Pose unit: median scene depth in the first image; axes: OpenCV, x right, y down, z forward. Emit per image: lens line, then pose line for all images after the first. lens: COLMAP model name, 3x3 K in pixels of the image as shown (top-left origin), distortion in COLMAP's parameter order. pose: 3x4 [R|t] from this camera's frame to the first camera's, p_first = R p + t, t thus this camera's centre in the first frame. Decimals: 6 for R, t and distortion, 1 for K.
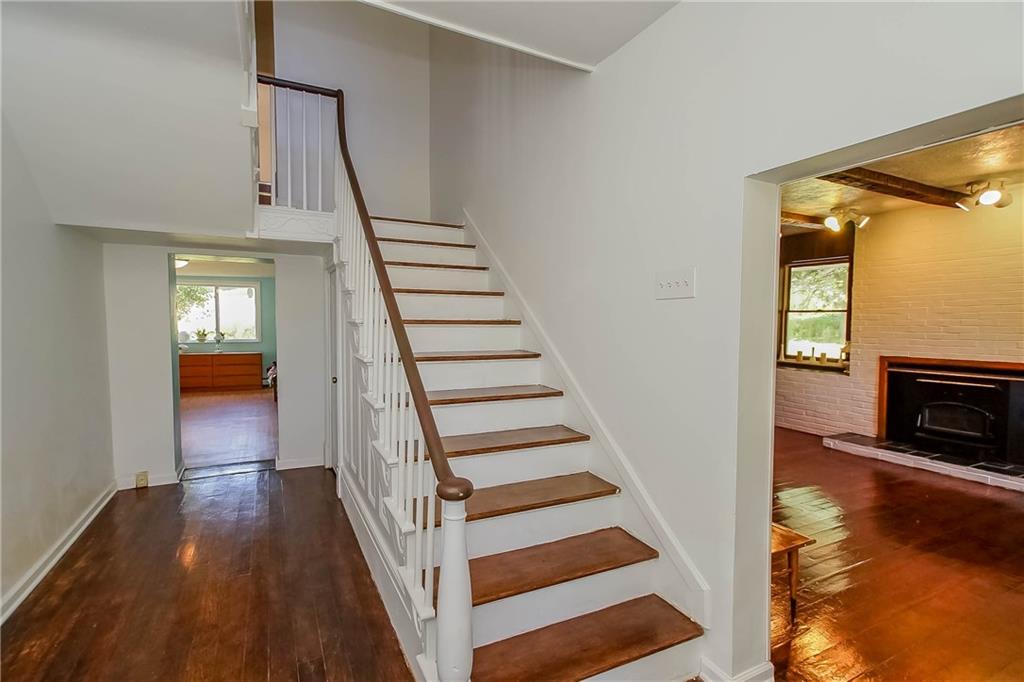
lens RADIAL K [[475.9, 0, 498.6], [0, 475.9, 342.4], [0, 0, 1]] dist [0.010403, 0.003882]
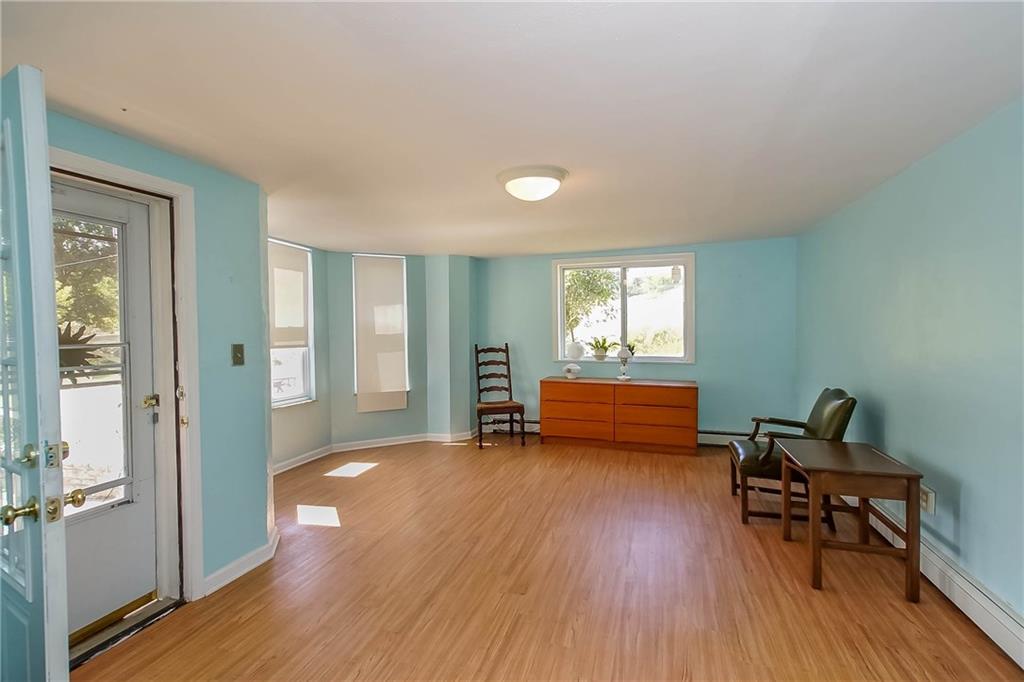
lens RADIAL K [[475.9, 0, 510.1], [0, 475.9, 343.2], [0, 0, 1]] dist [0.010403, 0.003882]
pose [[0.720668, 0.018023, -0.693046, -0.287002], [-0.022006, 0.999753, 0.003116, -0.020967], [0.692931, 0.013005, 0.720887, 0.487495]]
